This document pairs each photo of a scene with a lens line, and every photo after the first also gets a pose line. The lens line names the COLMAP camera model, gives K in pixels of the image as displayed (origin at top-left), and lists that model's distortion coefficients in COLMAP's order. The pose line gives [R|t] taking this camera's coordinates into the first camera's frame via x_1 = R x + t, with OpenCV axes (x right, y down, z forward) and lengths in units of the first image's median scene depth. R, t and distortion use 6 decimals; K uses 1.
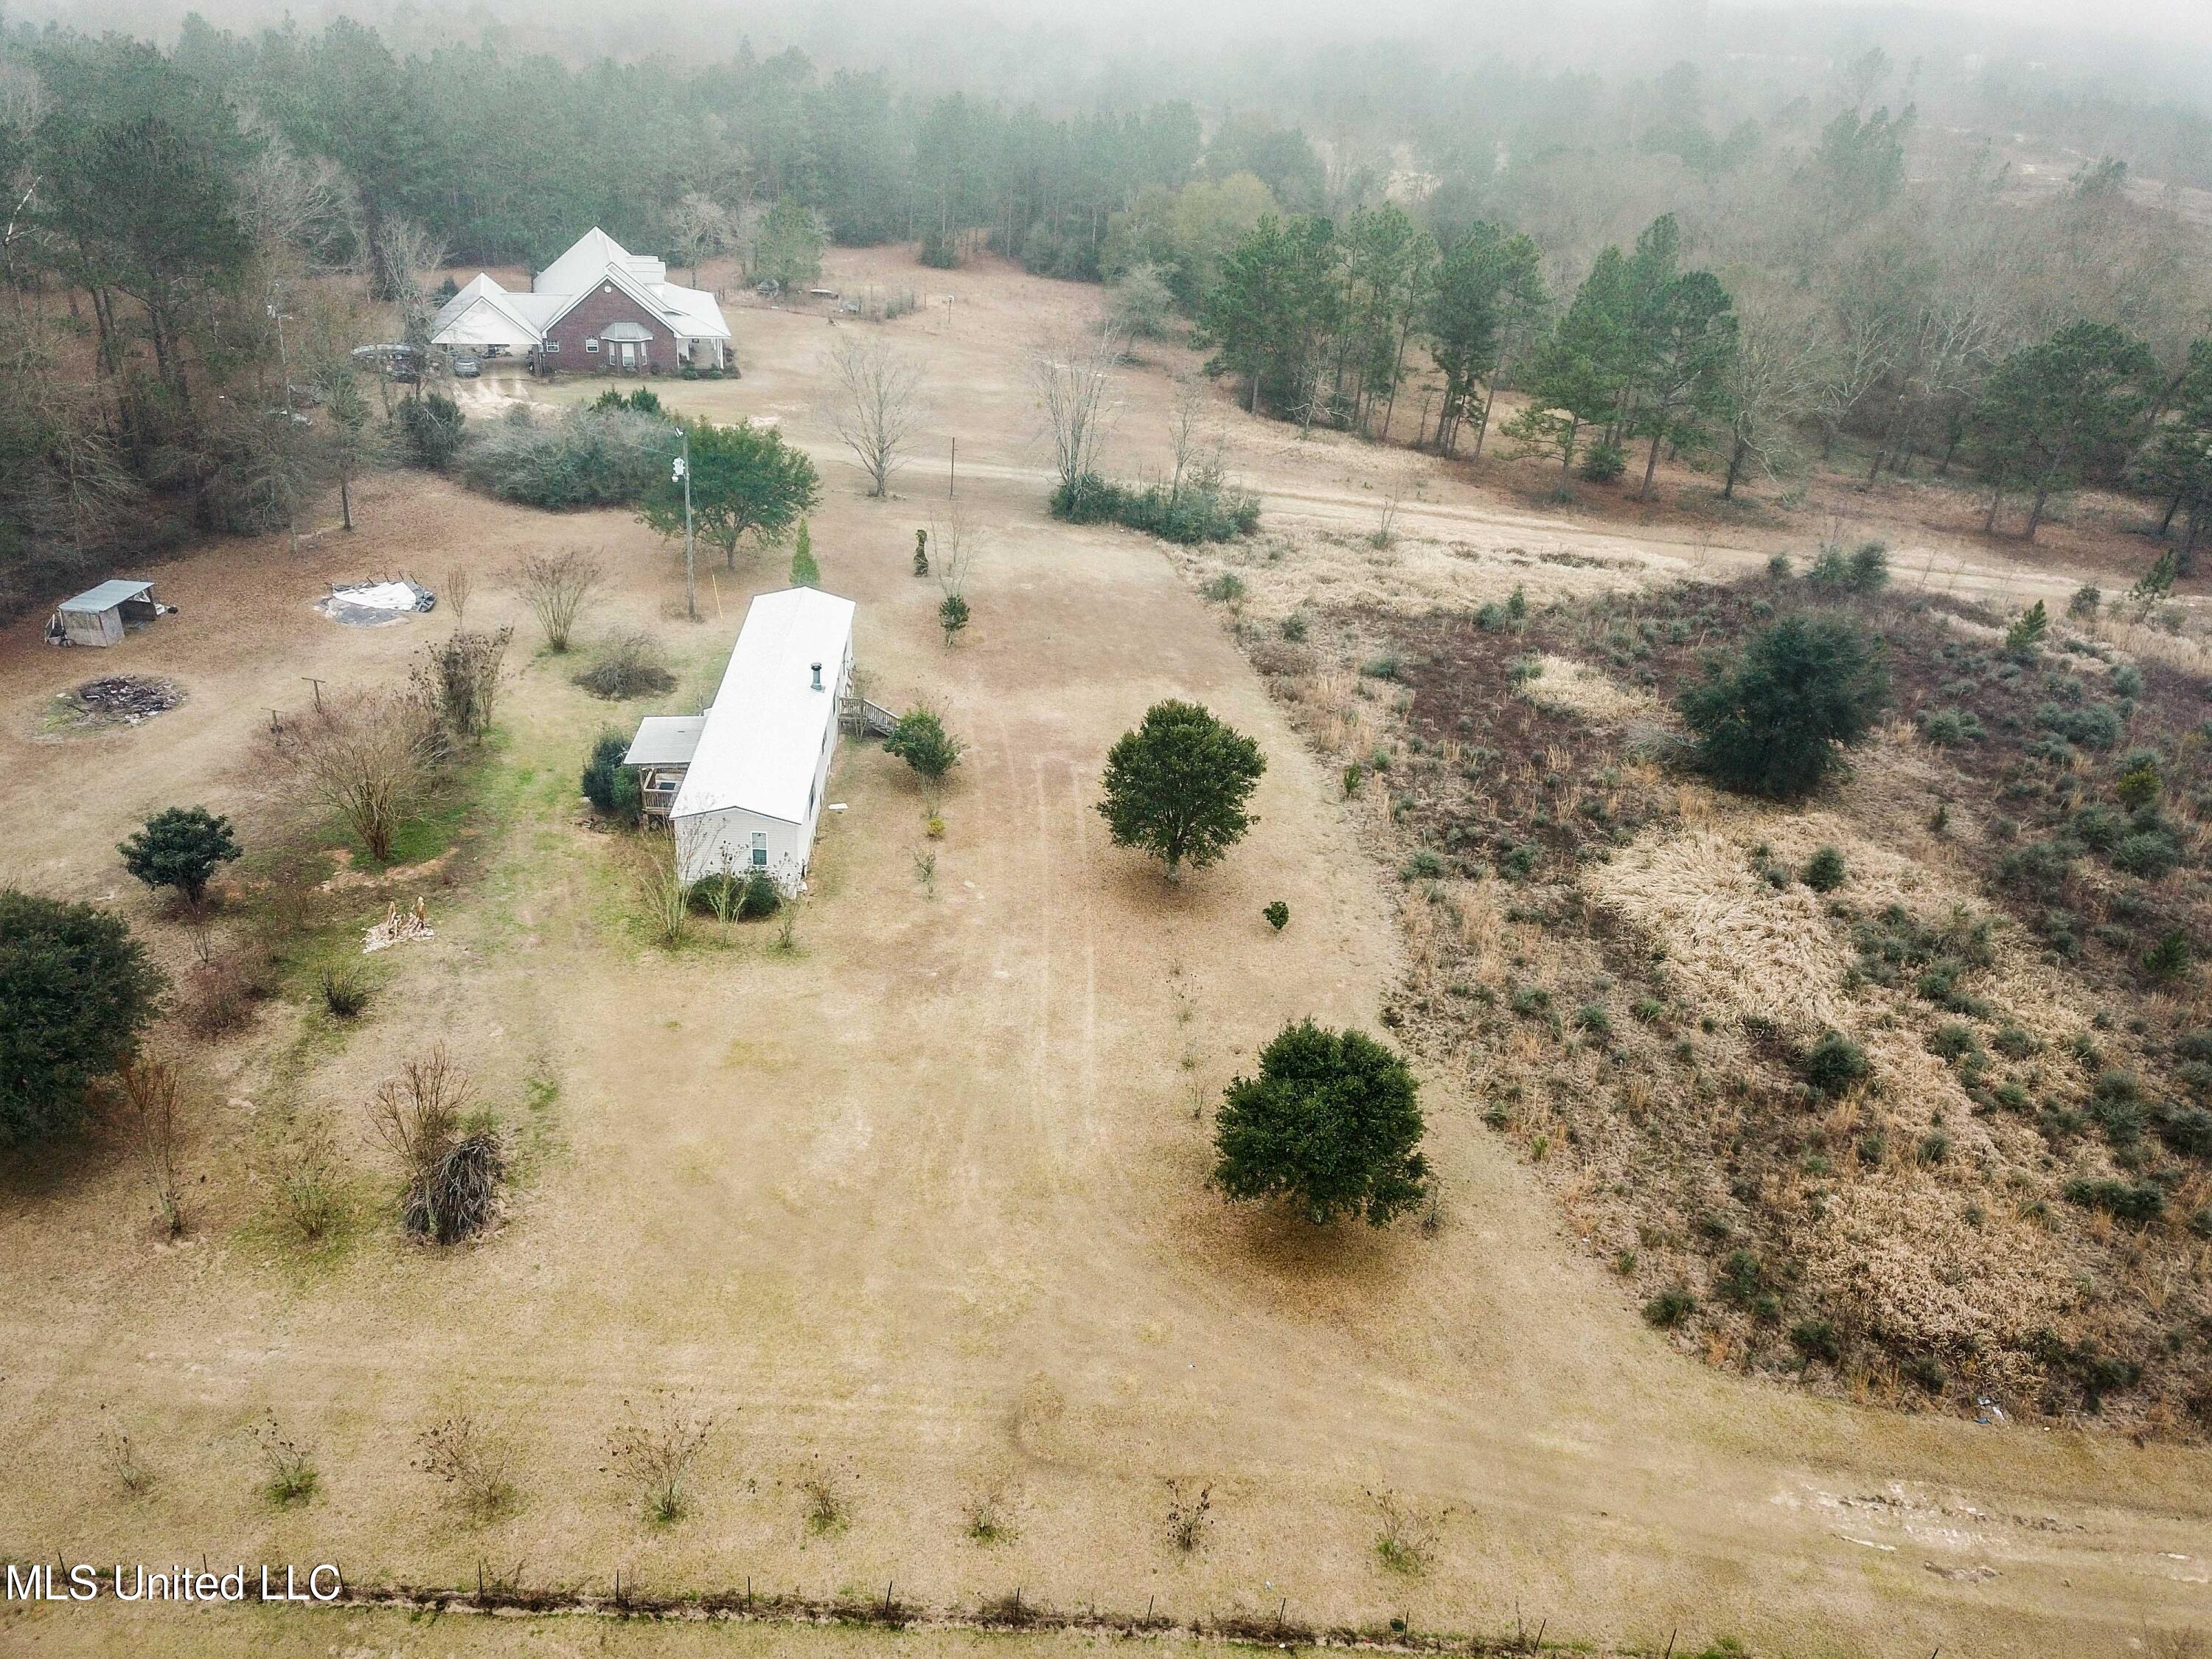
lens RADIAL K [[1683.0, 0, 1108.2], [0, 1683.0, 823.9], [0, 0, 1]] dist [0.030677, 0.005955]
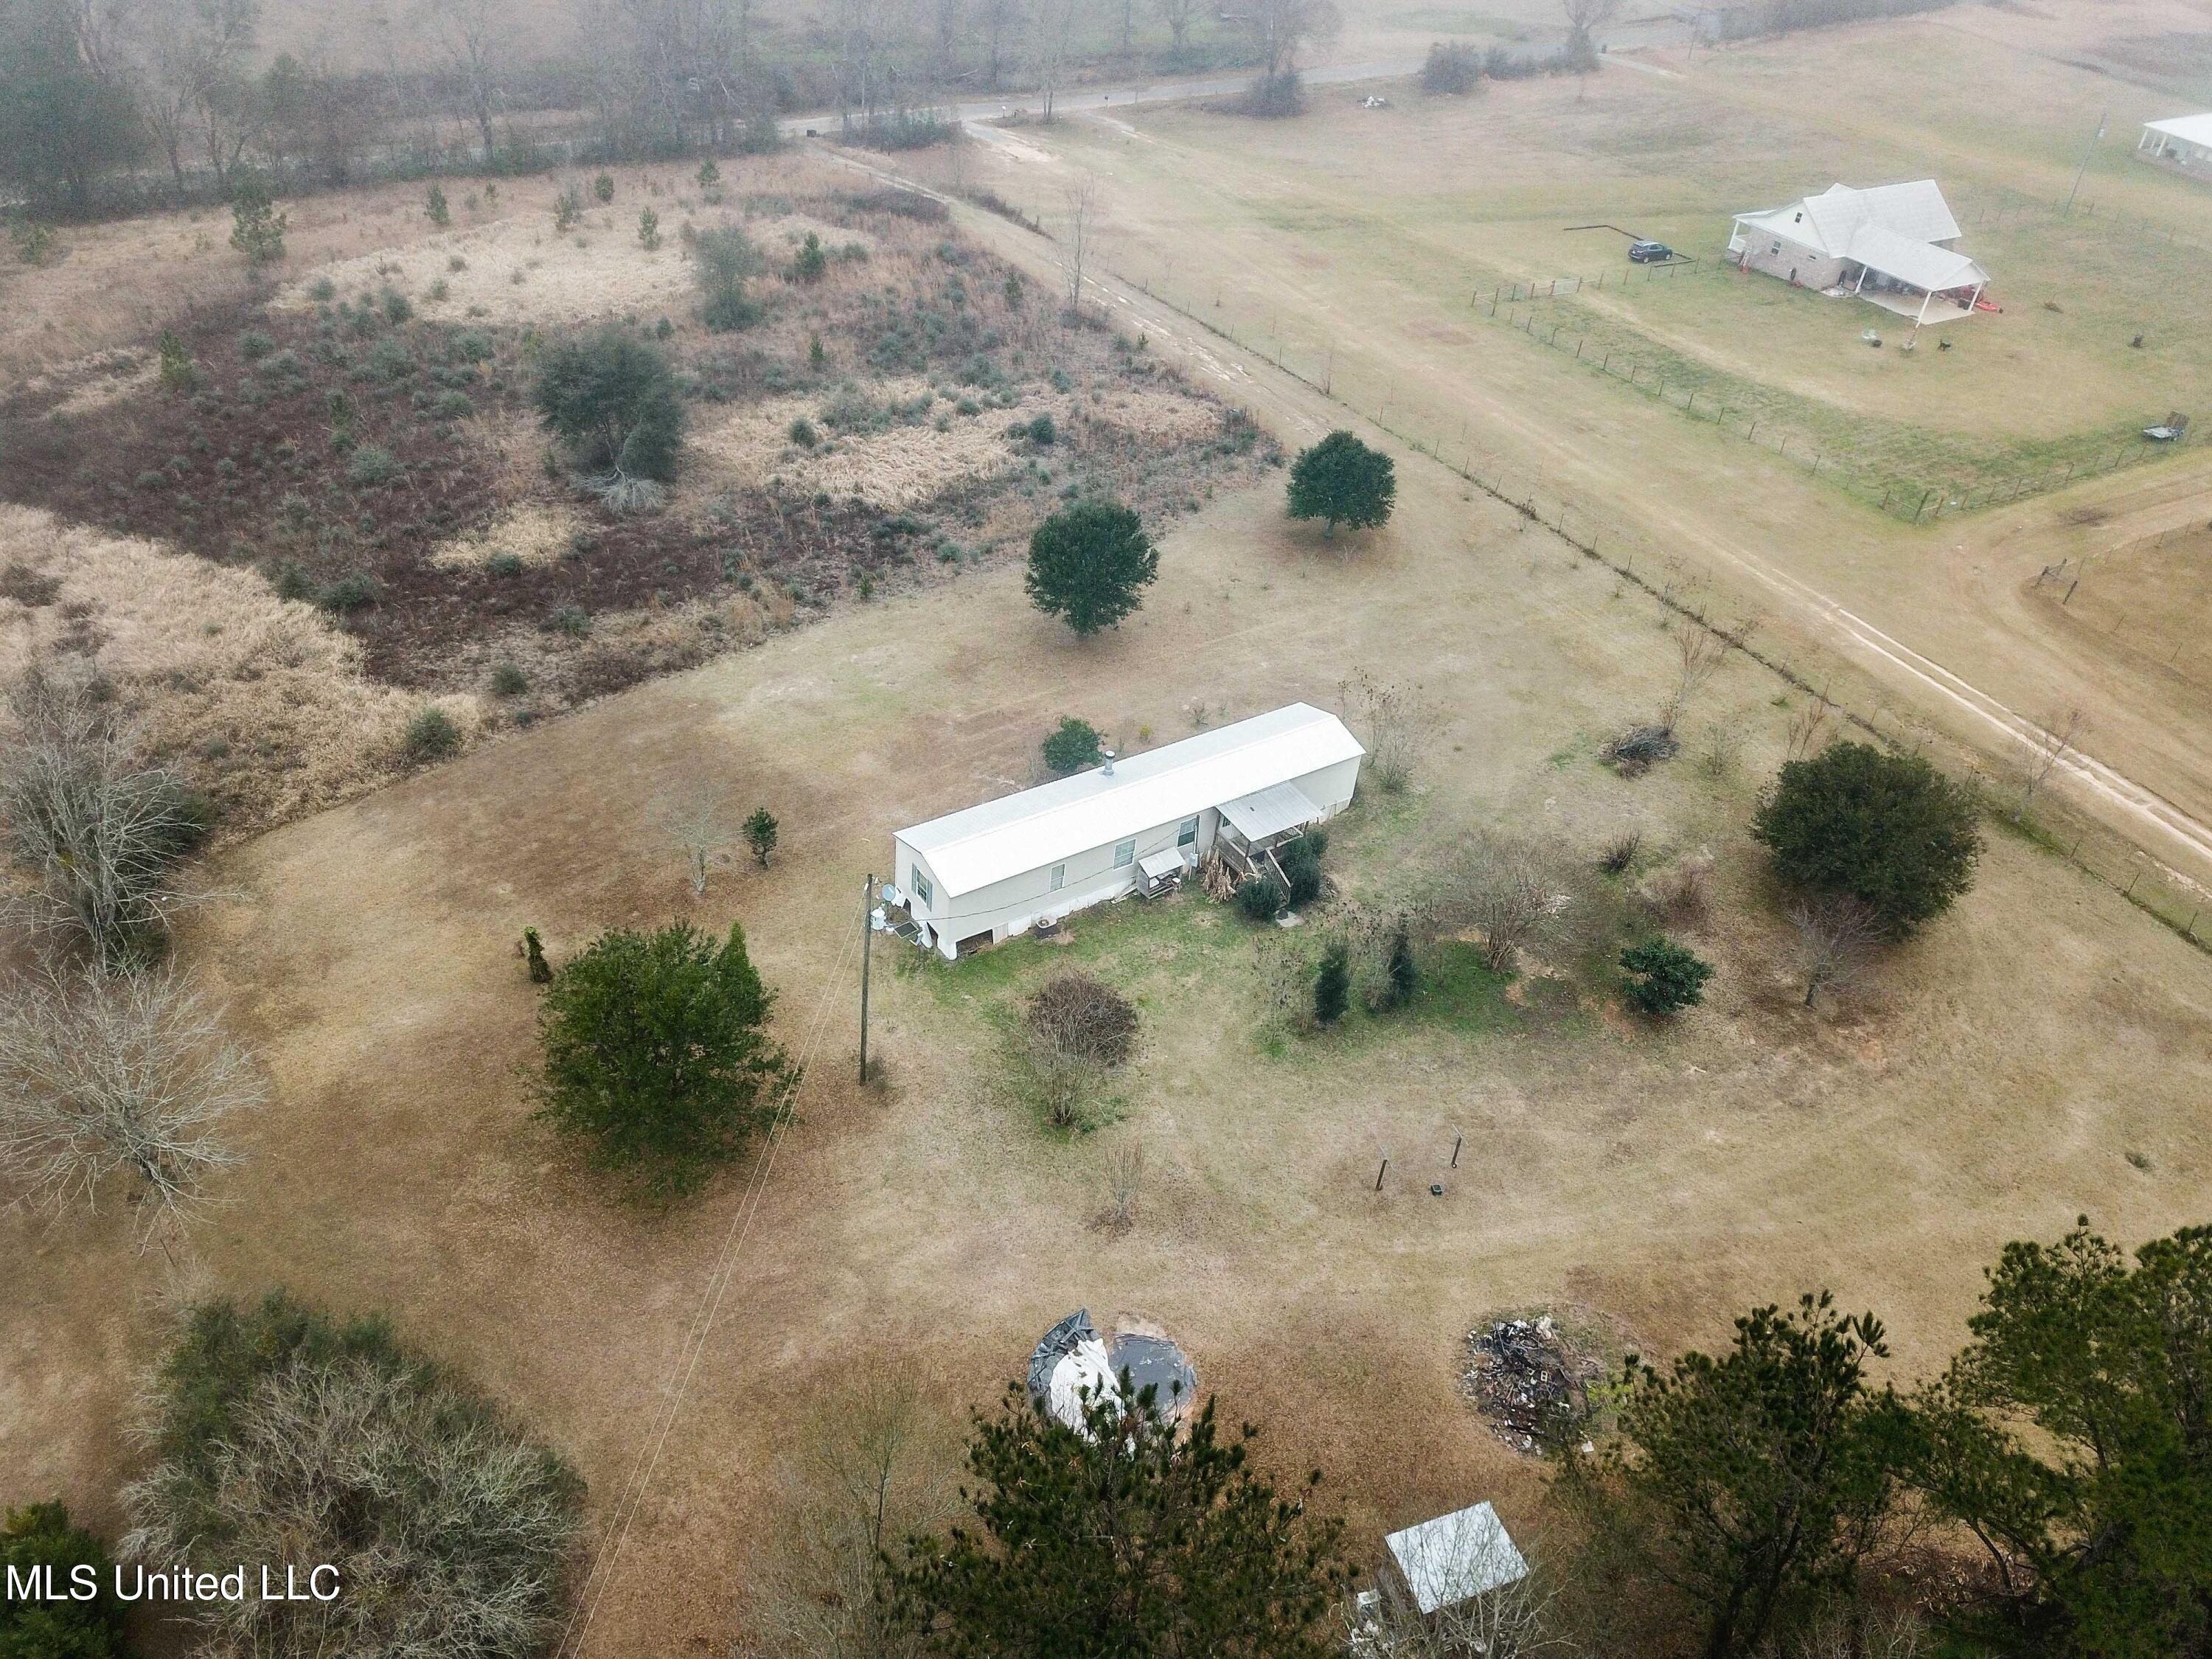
lens RADIAL K [[1683.0, 0, 1105.1], [0, 1683.0, 837.1], [0, 0, 1]] dist [0.030677, 0.005955]
pose [[-0.518199, -0.612010, 0.597422, -0.884320], [0.293874, 0.528581, 0.796392, -0.958974], [-0.803186, 0.588257, -0.094057, 1.224128]]
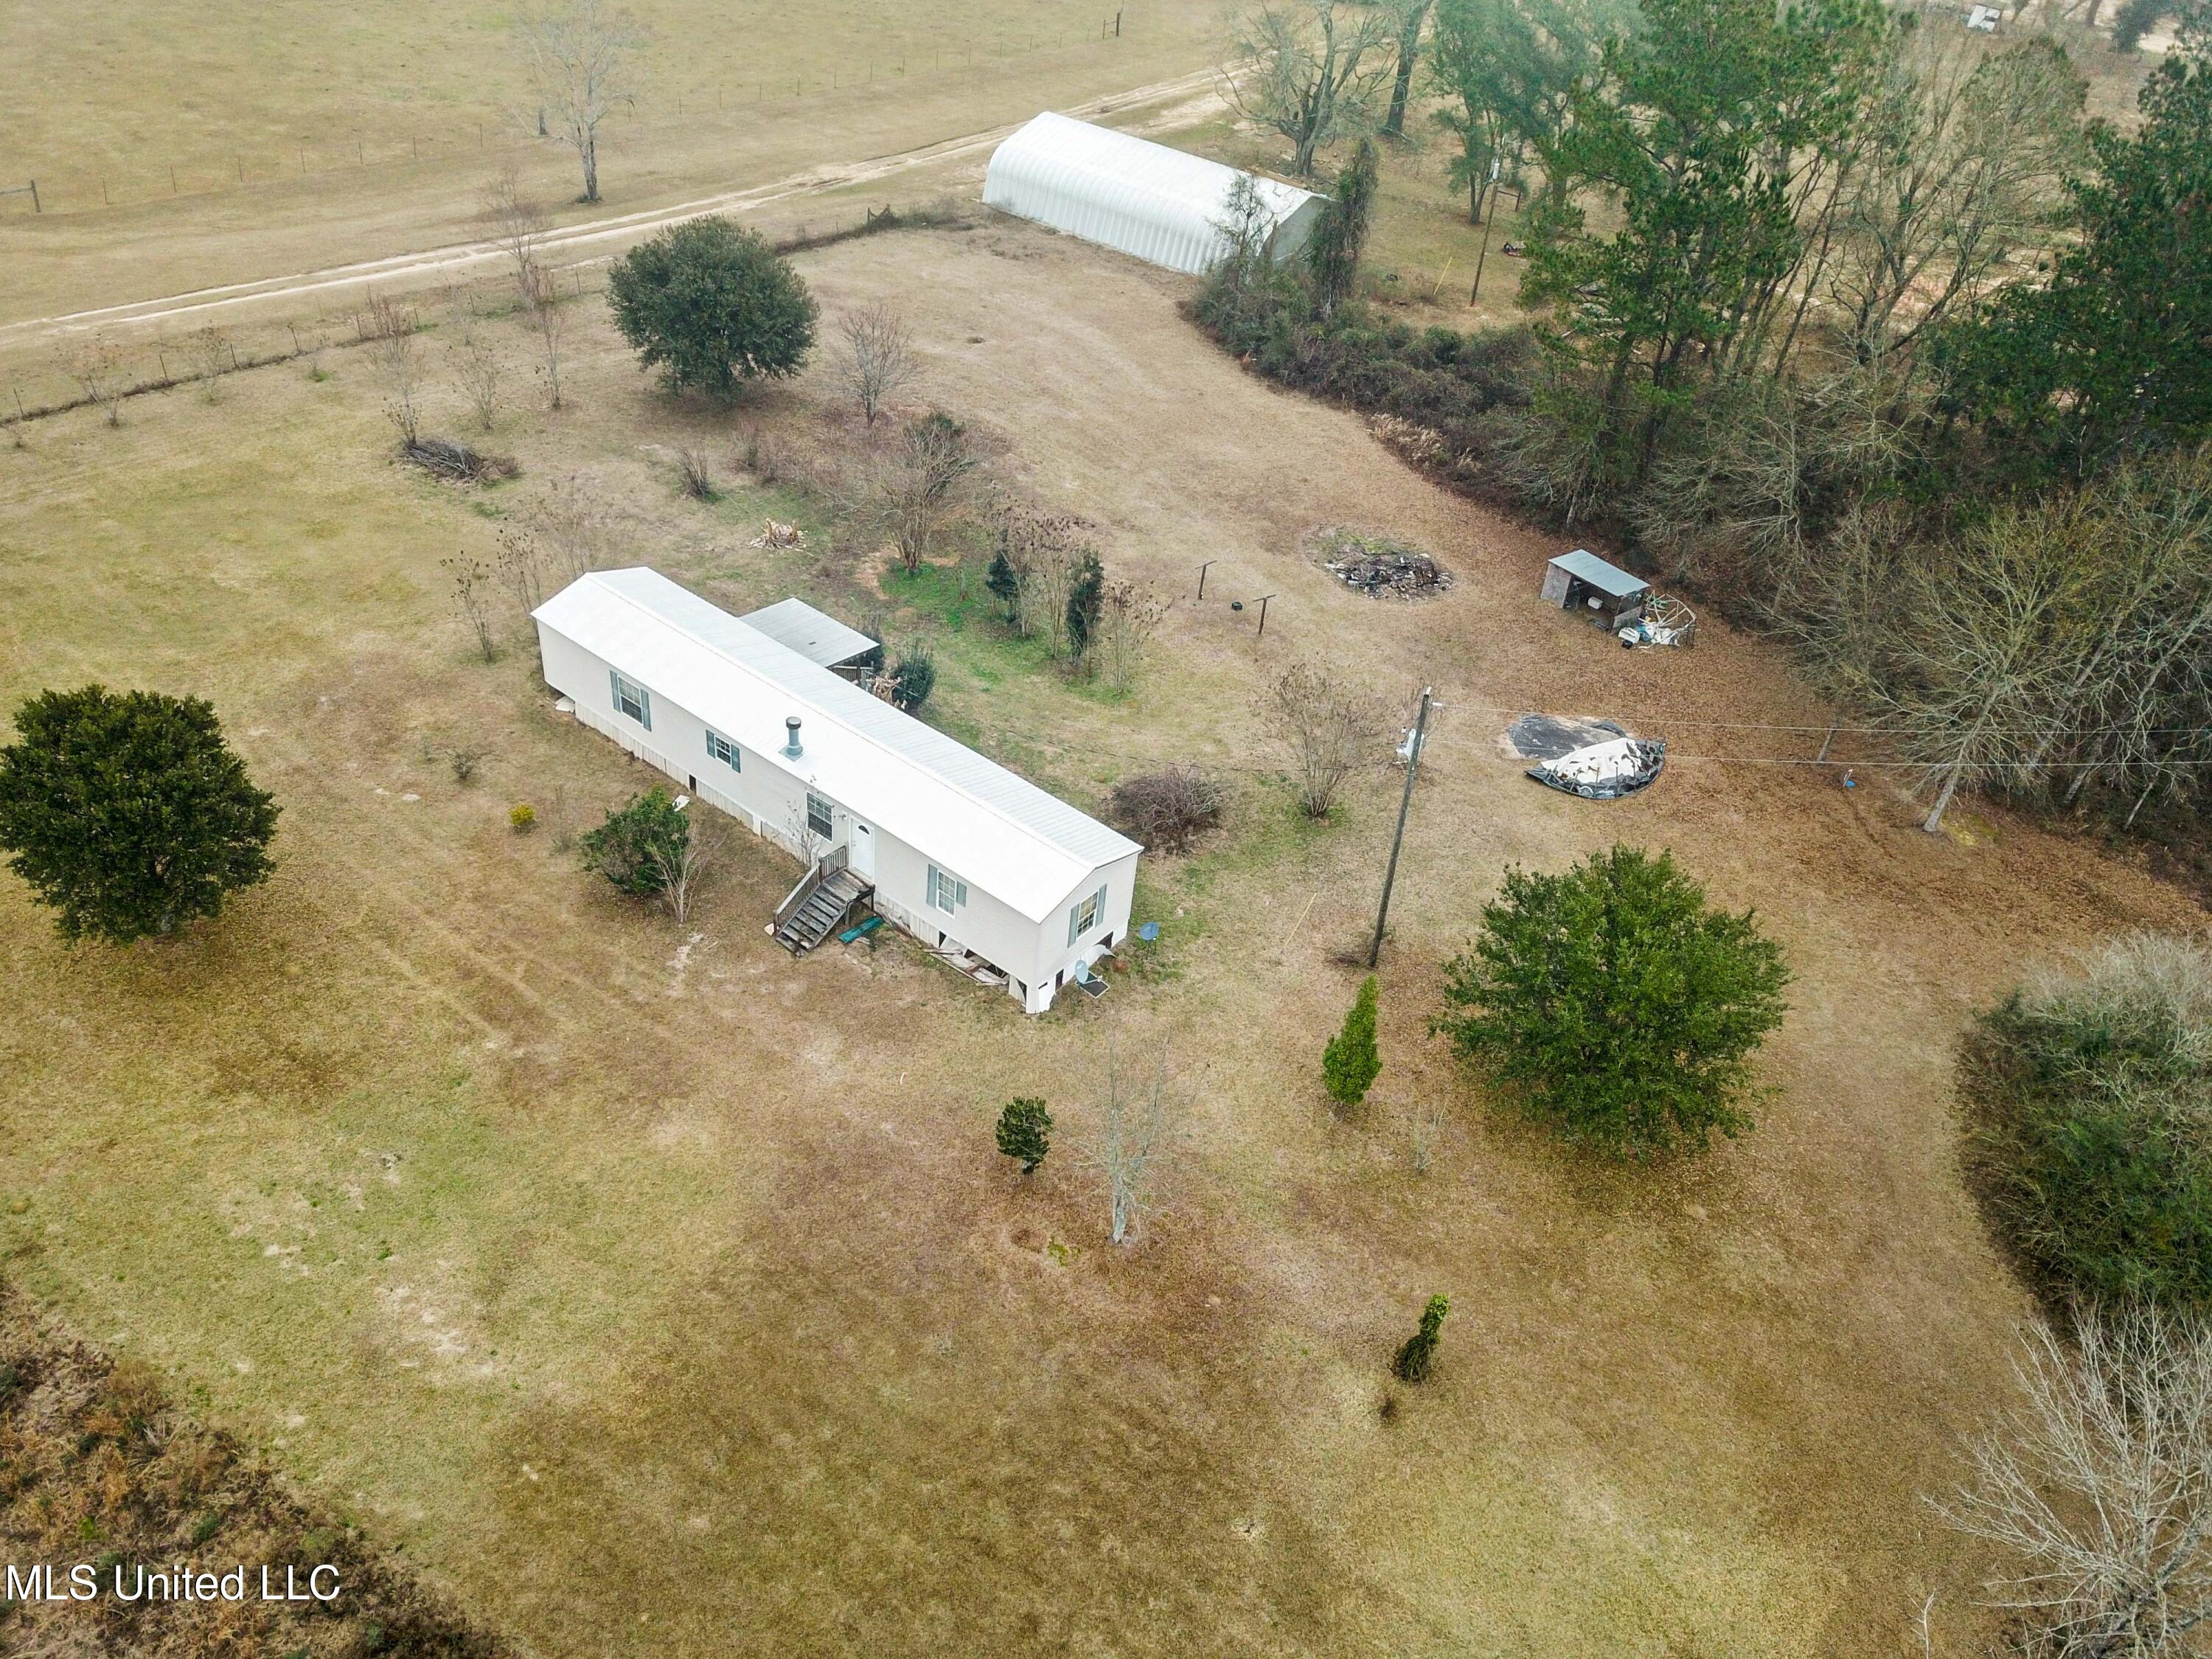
lens RADIAL K [[1683.0, 0, 1108.0], [0, 1683.0, 836.1], [0, 0, 1]] dist [0.030677, 0.005955]
pose [[-0.646335, 0.353681, -0.676137, 0.253525], [-0.482928, 0.496451, 0.721330, -0.694075], [0.590790, 0.792746, -0.150071, 1.323379]]
